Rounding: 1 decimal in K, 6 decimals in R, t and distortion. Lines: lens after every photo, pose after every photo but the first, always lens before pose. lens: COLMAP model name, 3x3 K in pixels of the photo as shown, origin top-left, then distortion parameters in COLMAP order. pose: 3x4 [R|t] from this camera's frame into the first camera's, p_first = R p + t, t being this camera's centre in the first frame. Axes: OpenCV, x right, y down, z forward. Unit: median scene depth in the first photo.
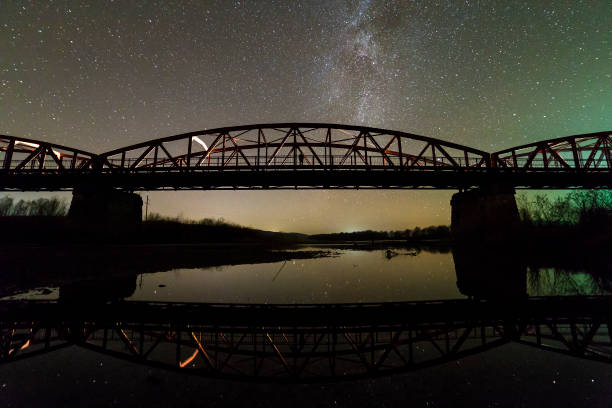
lens RADIAL K [[271.4, 0, 289.0], [0, 271.4, 215.3], [0, 0, 1]] dist [-0.060889, 0.014971]
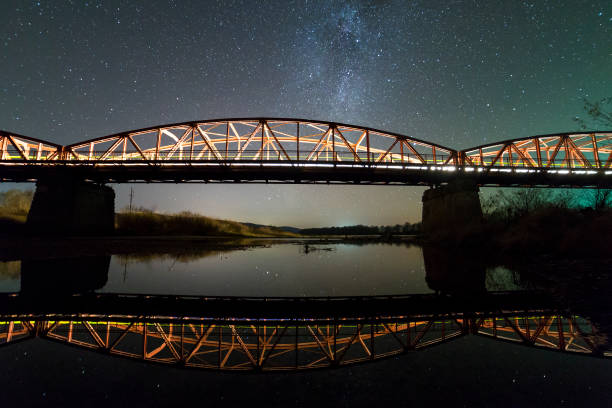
lens RADIAL K [[271.4, 0, 293.7], [0, 271.4, 214.8], [0, 0, 1]] dist [-0.060889, 0.014971]
pose [[0.999674, 0.011142, 0.022969, 0.100958], [-0.011614, 0.999722, 0.020503, -0.002495], [-0.022734, -0.020763, 0.999526, -0.011548]]
